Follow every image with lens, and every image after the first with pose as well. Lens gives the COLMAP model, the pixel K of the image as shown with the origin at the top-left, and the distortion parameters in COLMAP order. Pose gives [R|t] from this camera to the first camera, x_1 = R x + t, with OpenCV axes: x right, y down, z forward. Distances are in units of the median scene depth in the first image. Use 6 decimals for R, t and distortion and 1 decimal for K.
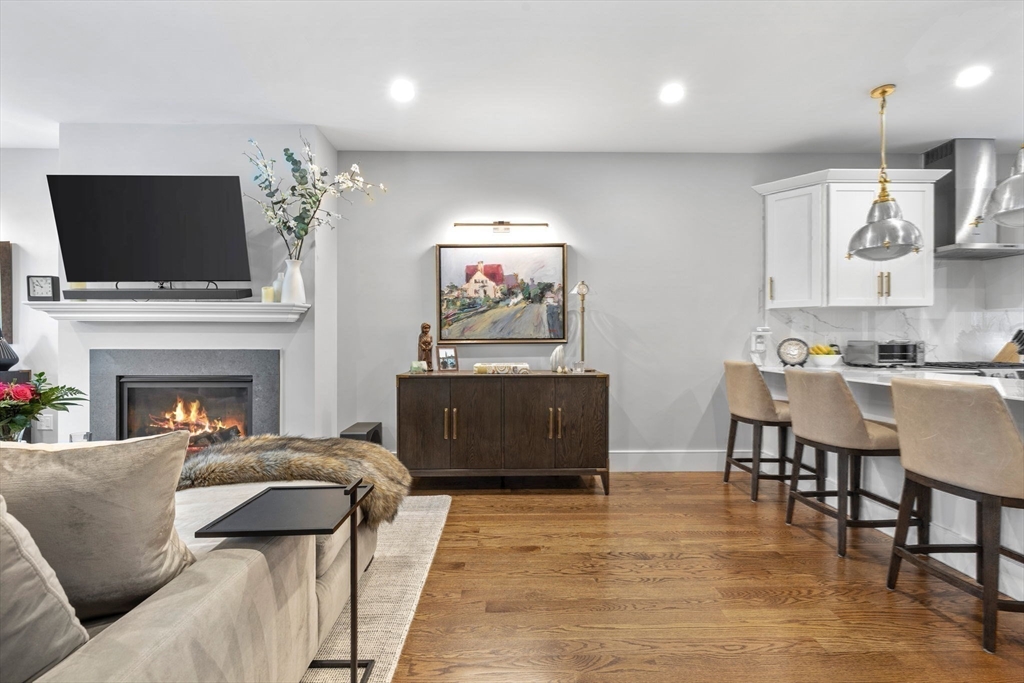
lens RADIAL K [[431.3, 0, 510.1], [0, 431.3, 340.6], [0, 0, 1]] dist [-0.001135, -0.000359]
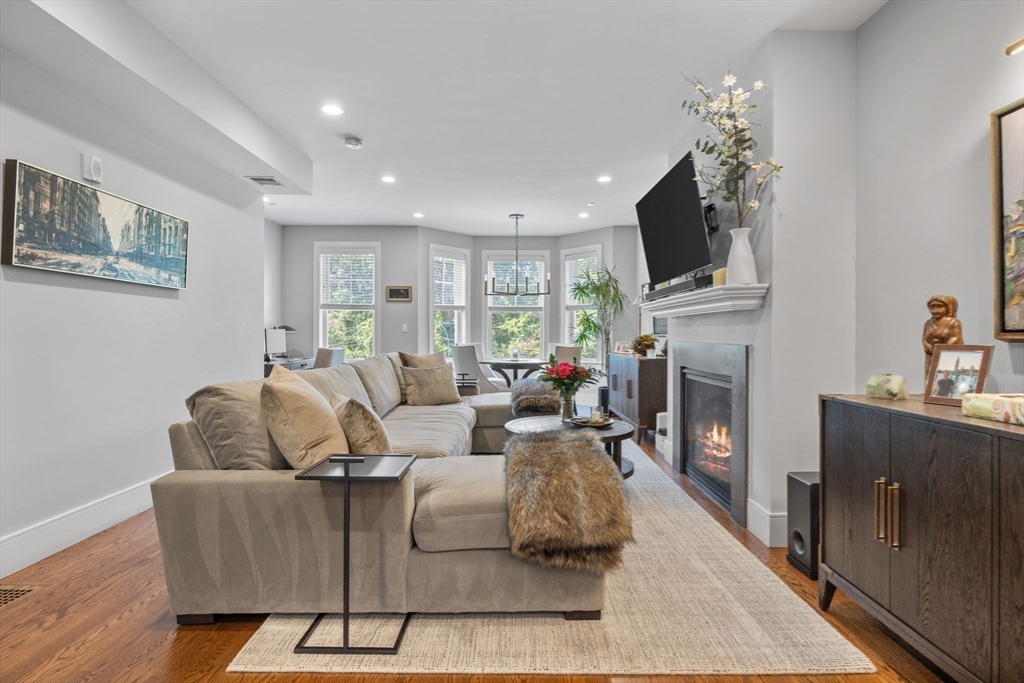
lens RADIAL K [[517.1, 0, 516.5], [0, 517.1, 334.4], [0, 0, 1]] dist [-0.002955, -0.001001]
pose [[-0.013496, -0.002005, -0.999907, 0.378457], [0.000936, 0.999998, -0.002017, 0.002229], [0.999908, -0.000963, -0.013494, 0.553141]]
